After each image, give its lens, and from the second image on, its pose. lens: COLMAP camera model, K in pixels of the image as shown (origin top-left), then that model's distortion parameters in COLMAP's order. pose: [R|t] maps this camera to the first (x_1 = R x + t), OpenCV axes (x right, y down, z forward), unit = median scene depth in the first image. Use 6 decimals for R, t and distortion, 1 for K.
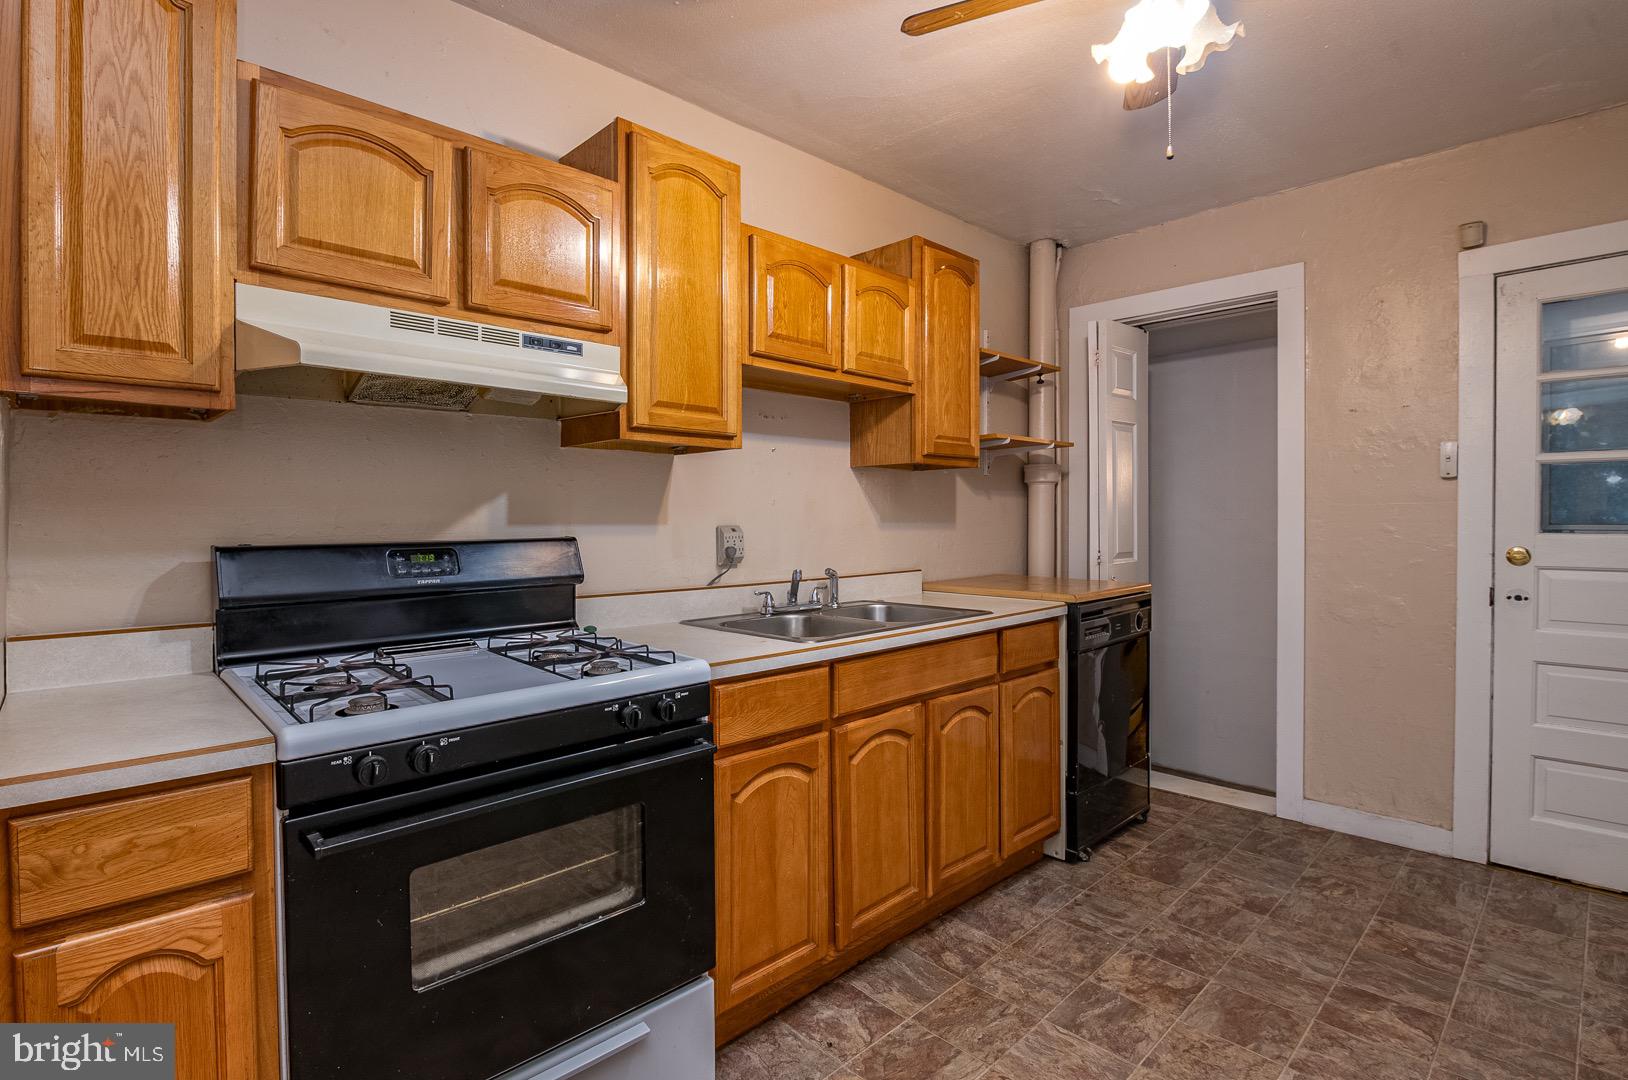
lens RADIAL K [[796.6, 0, 814.0], [0, 796.6, 540.0], [0, 0, 1]] dist [-0.003377, -0.012713]
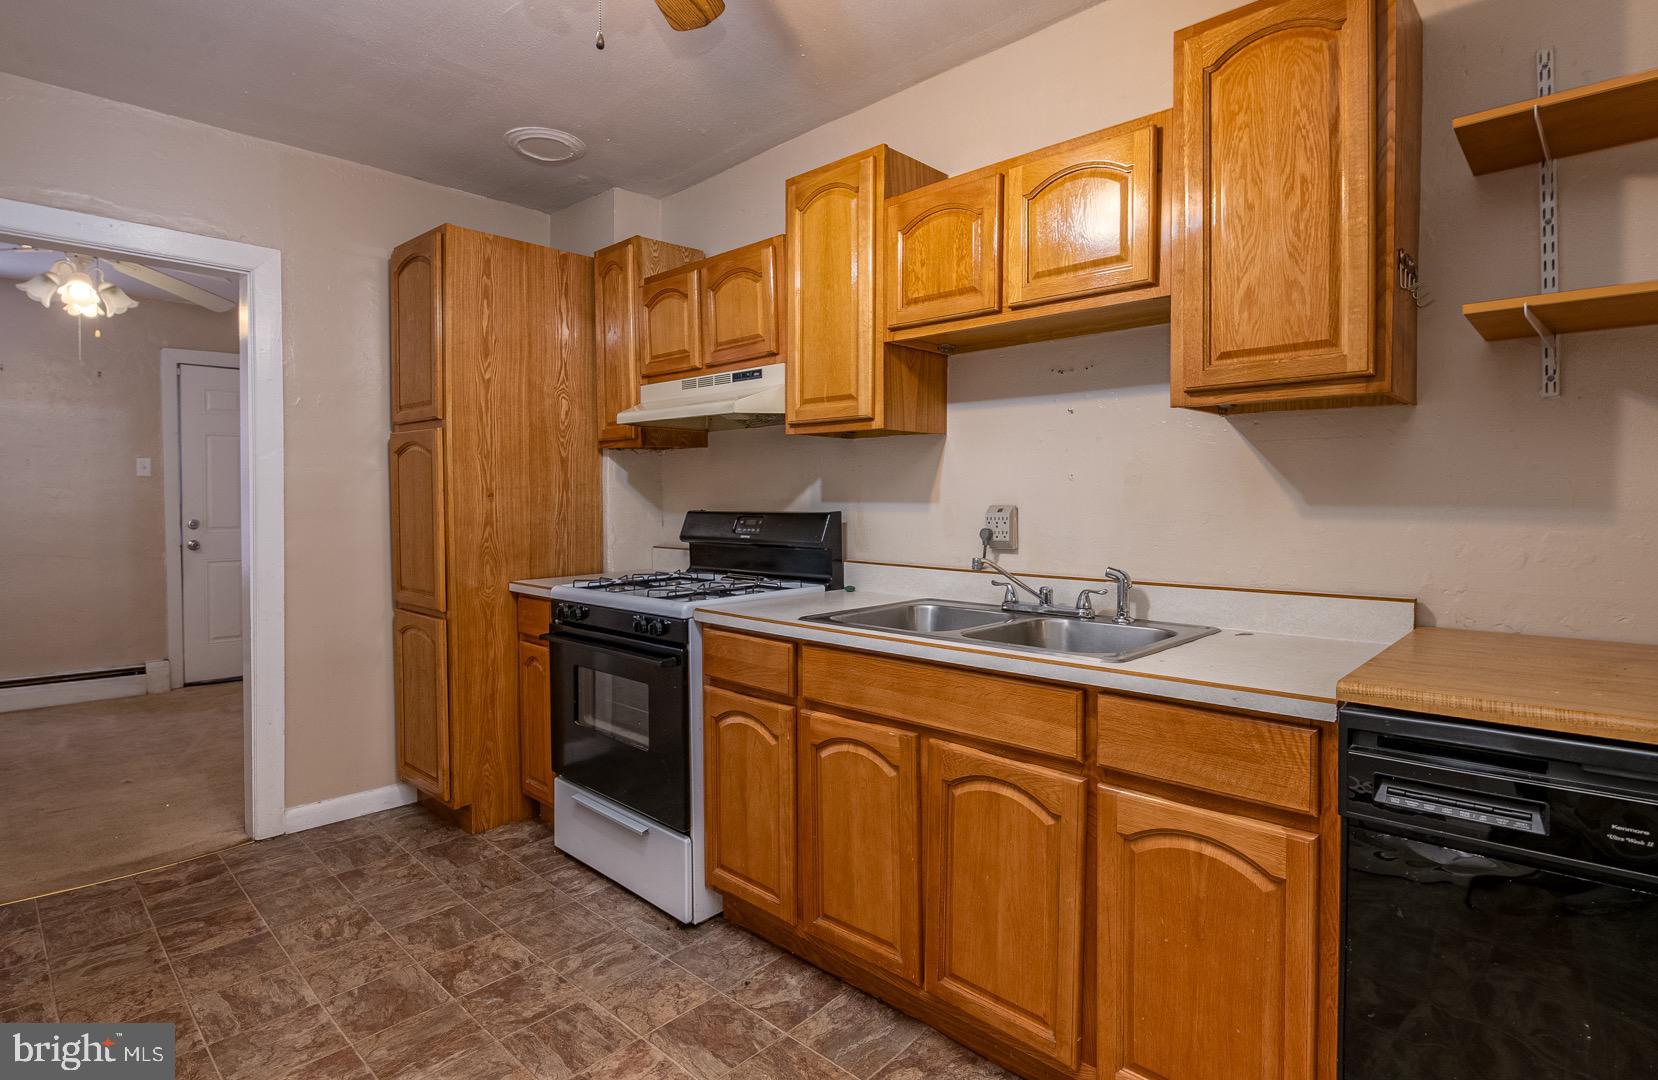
lens RADIAL K [[808.7, 0, 848.9], [0, 808.7, 534.8], [0, 0, 1]] dist [-0.038957, -0.000332]
pose [[0.060085, 0.054034, -0.996730, 1.279134], [-0.016928, 0.998445, 0.053107, -0.048401], [0.998050, 0.013682, 0.060906, 1.251405]]
